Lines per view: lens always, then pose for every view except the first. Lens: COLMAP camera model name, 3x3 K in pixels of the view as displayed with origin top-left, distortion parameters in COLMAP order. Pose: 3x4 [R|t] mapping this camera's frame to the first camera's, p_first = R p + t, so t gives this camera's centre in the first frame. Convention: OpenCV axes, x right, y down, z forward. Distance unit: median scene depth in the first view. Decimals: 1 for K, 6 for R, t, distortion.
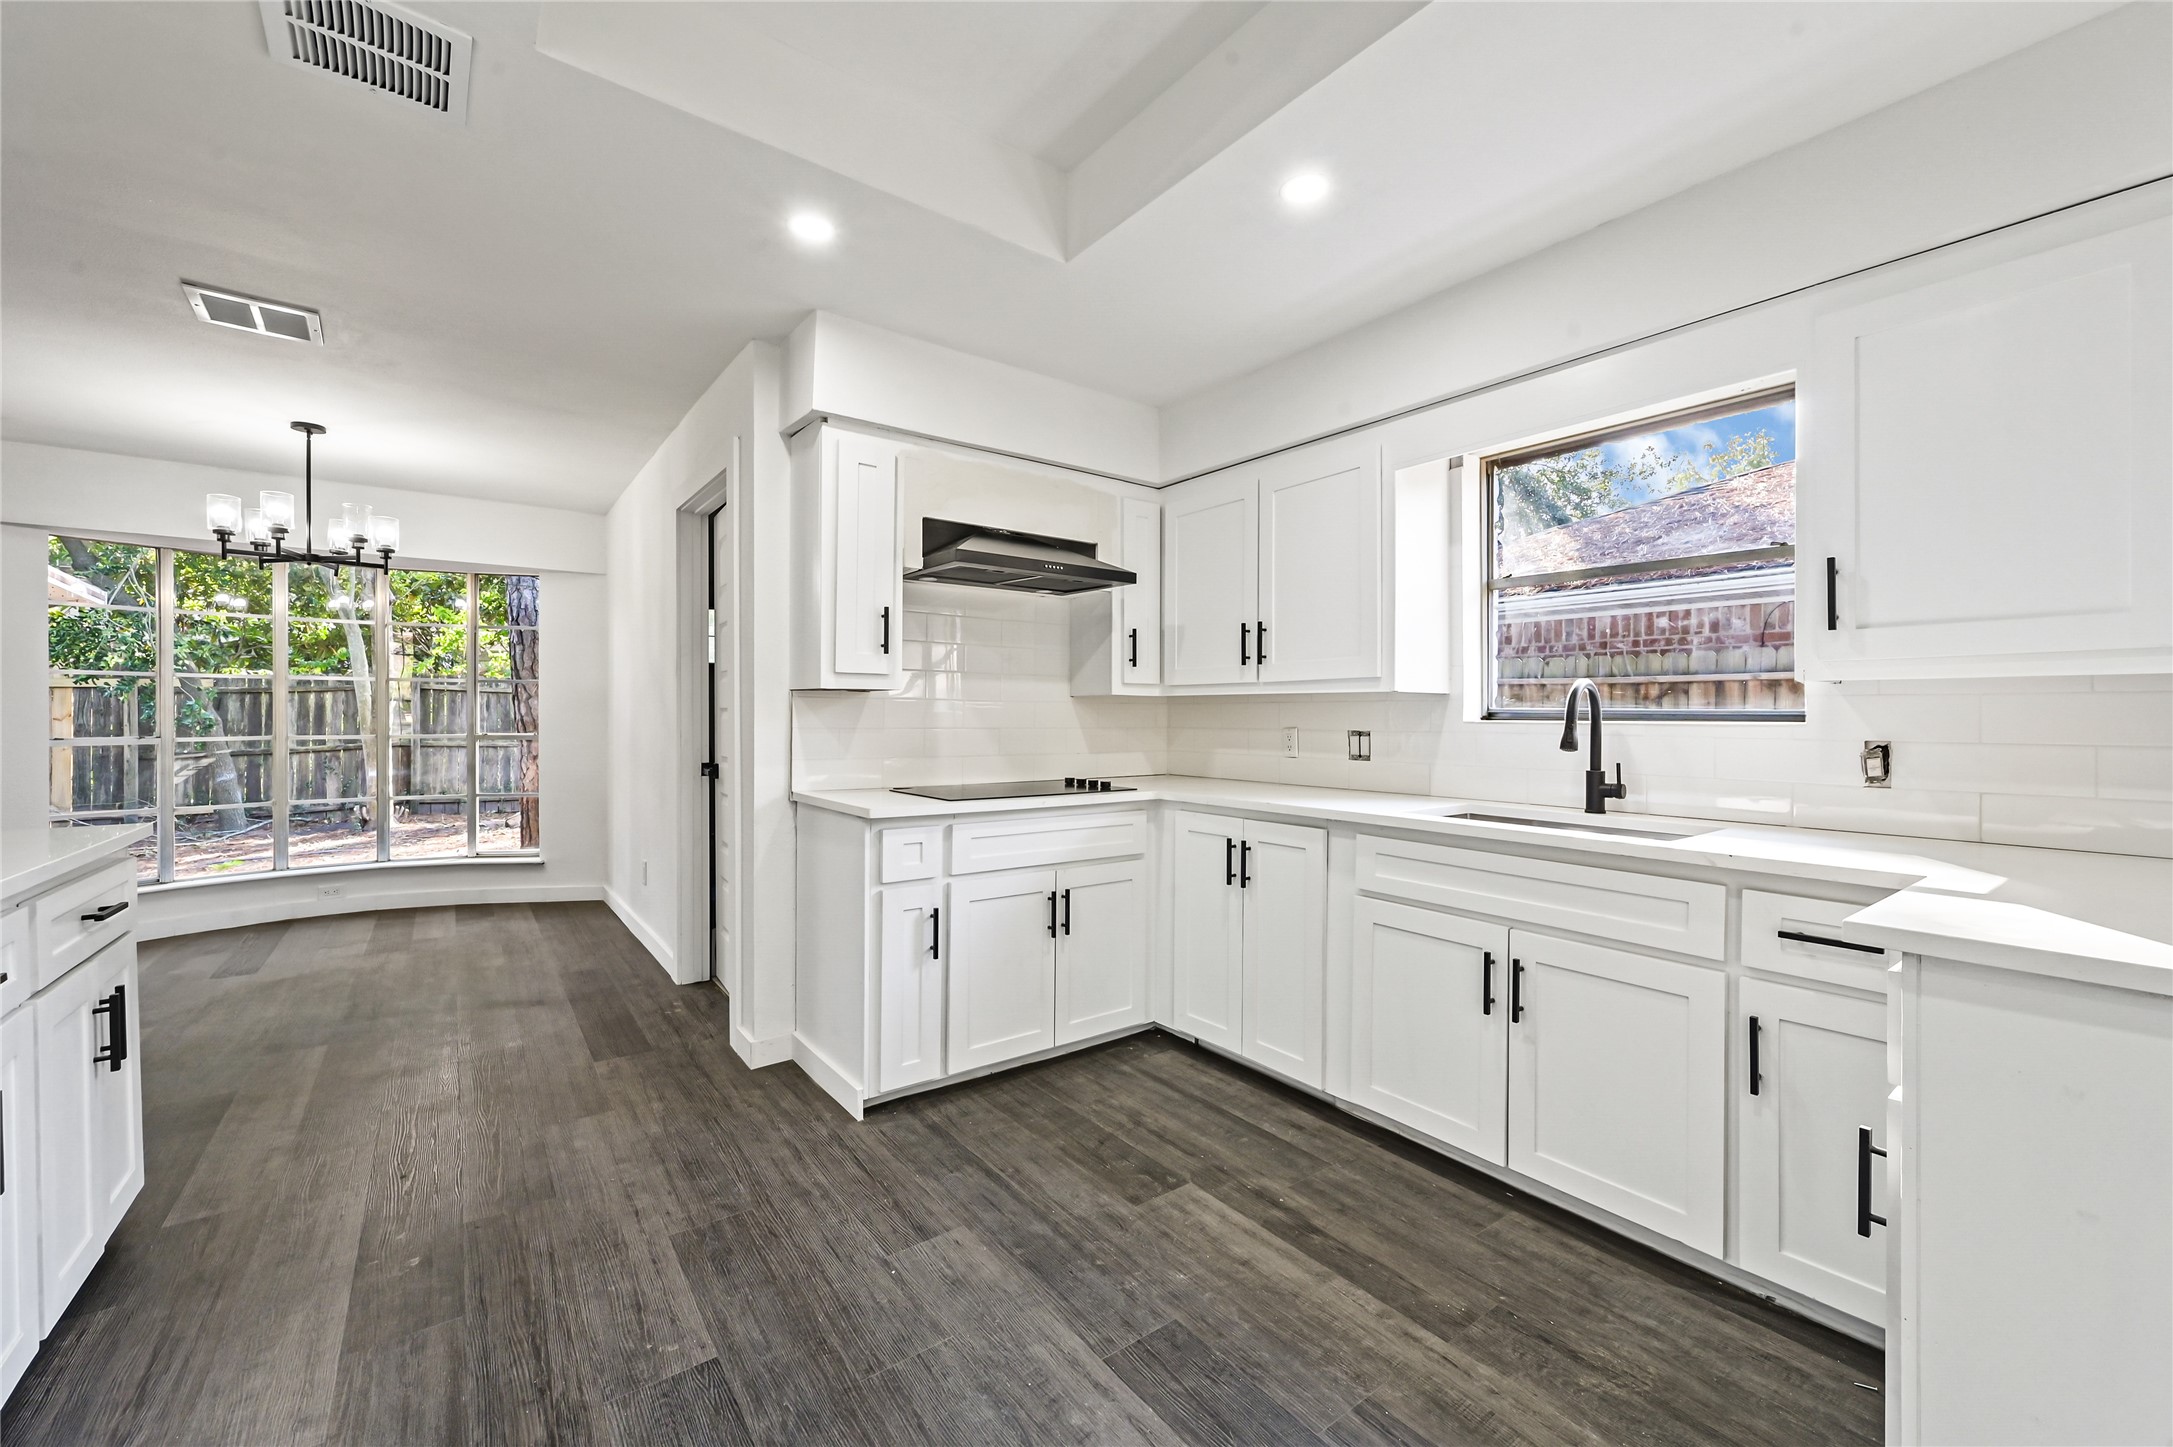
lens RADIAL K [[876.8, 0, 1088.0], [0, 876.8, 723.1], [0, 0, 1]] dist [-0.000417, 0.000092]
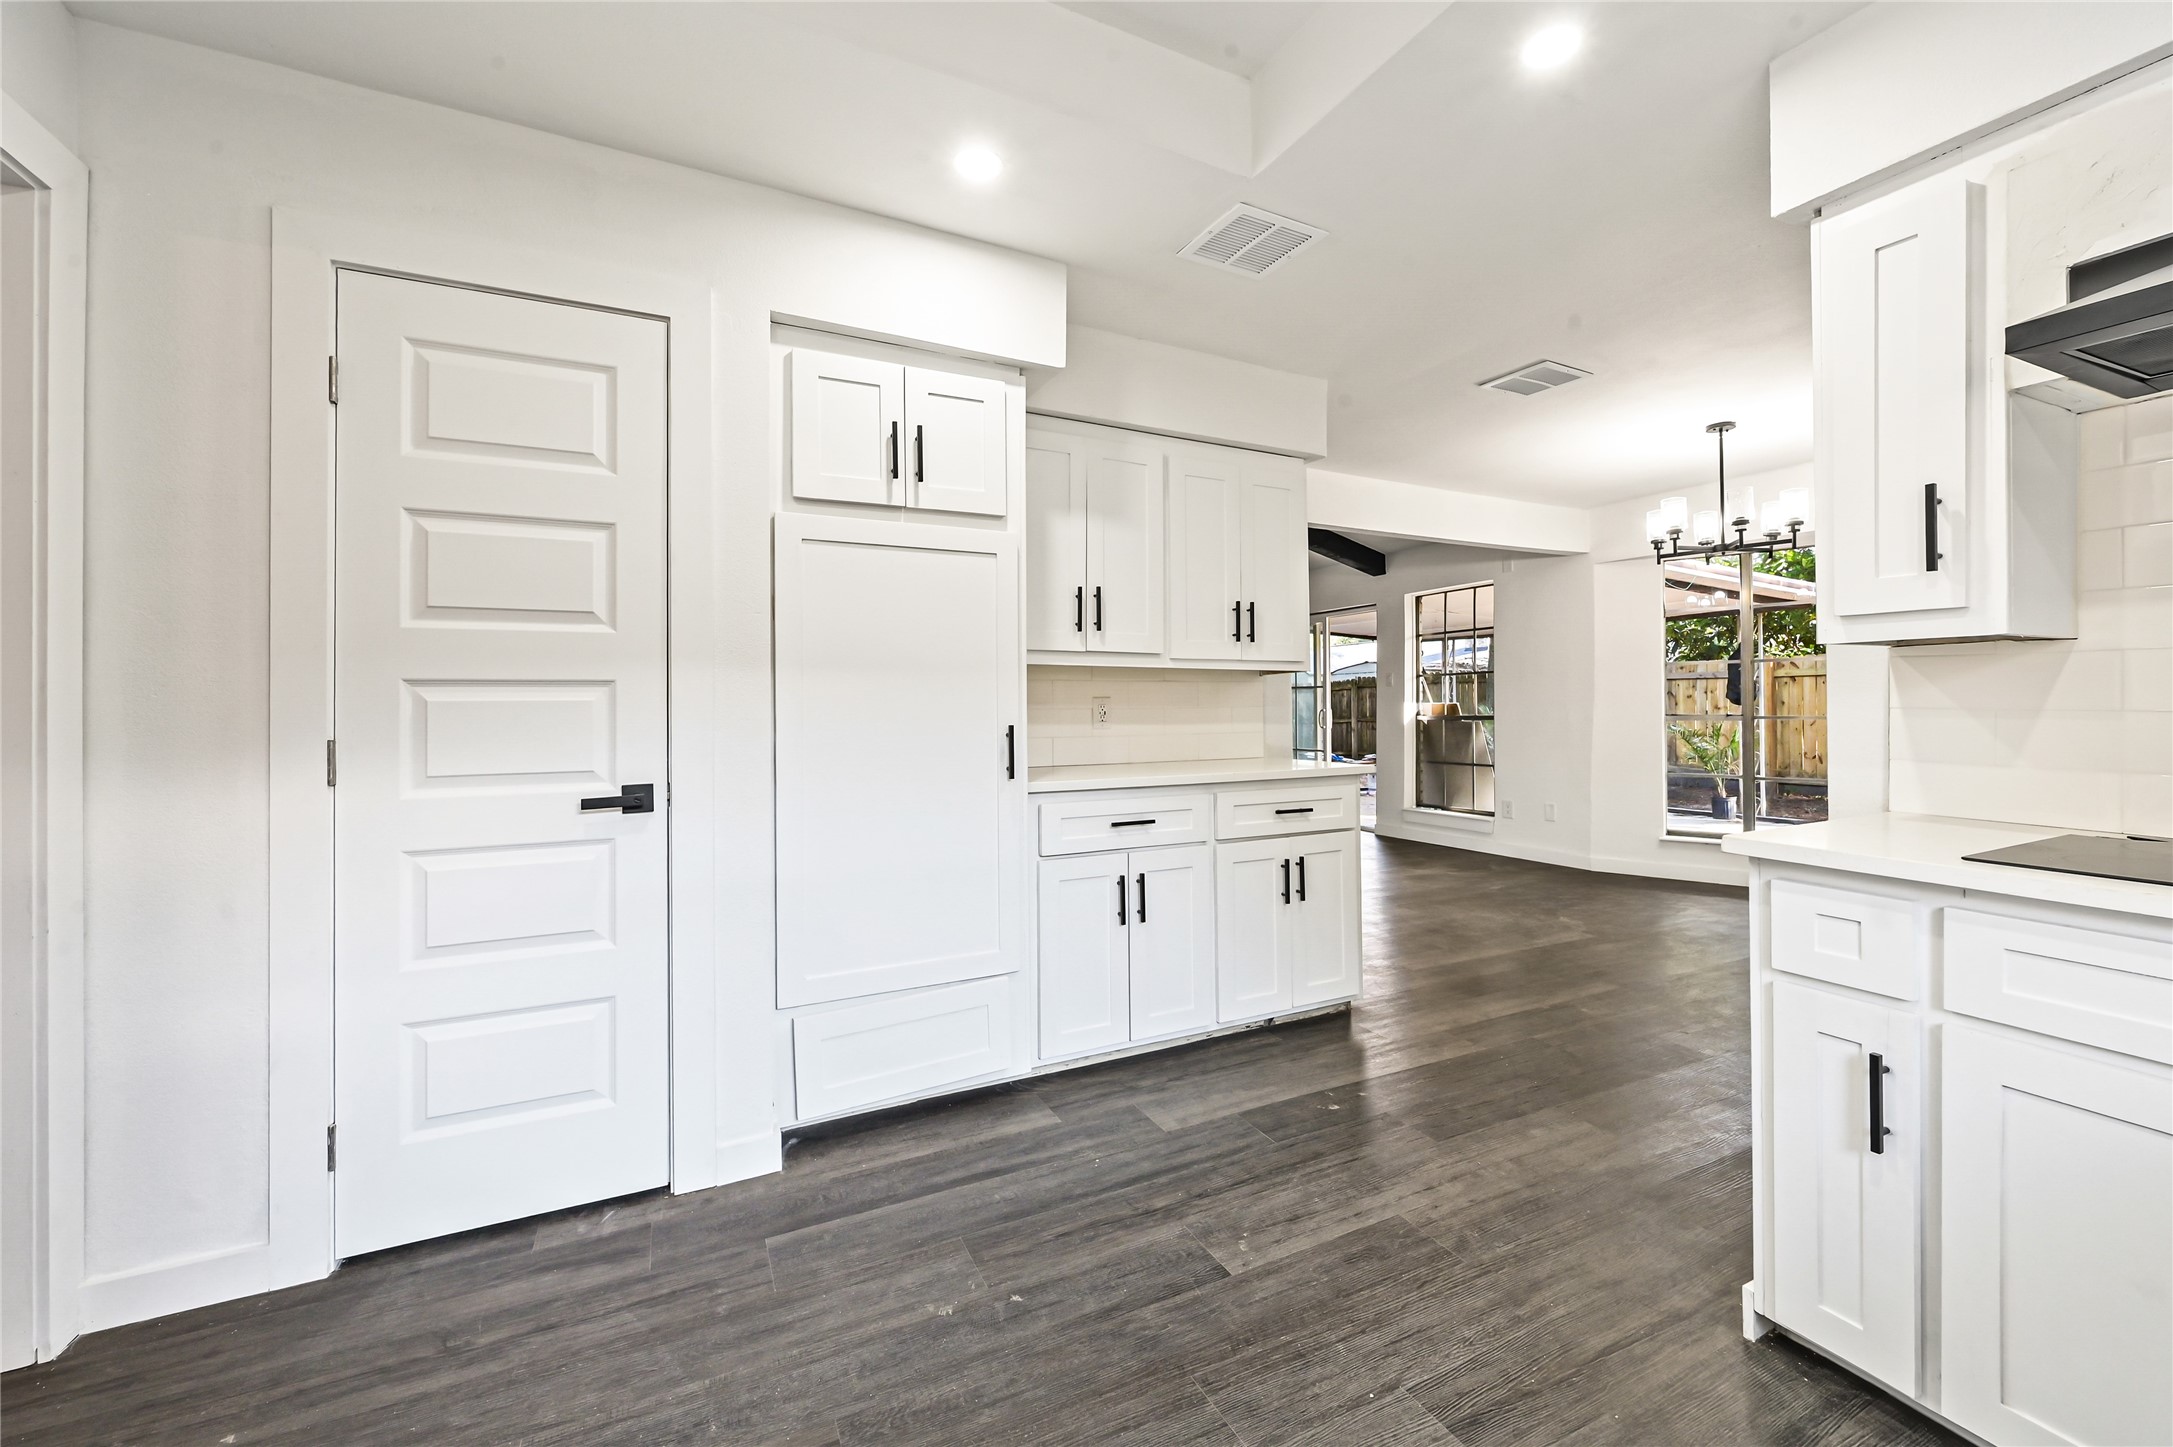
lens RADIAL K [[876.8, 0, 1105.7], [0, 876.8, 705.4], [0, 0, 1]] dist [-0.000417, 0.000092]
pose [[-0.184758, 0.003260, -0.982779, 0.511732], [-0.006780, 0.999966, 0.004592, 0.005403], [0.982761, 0.007512, -0.184730, 0.784095]]
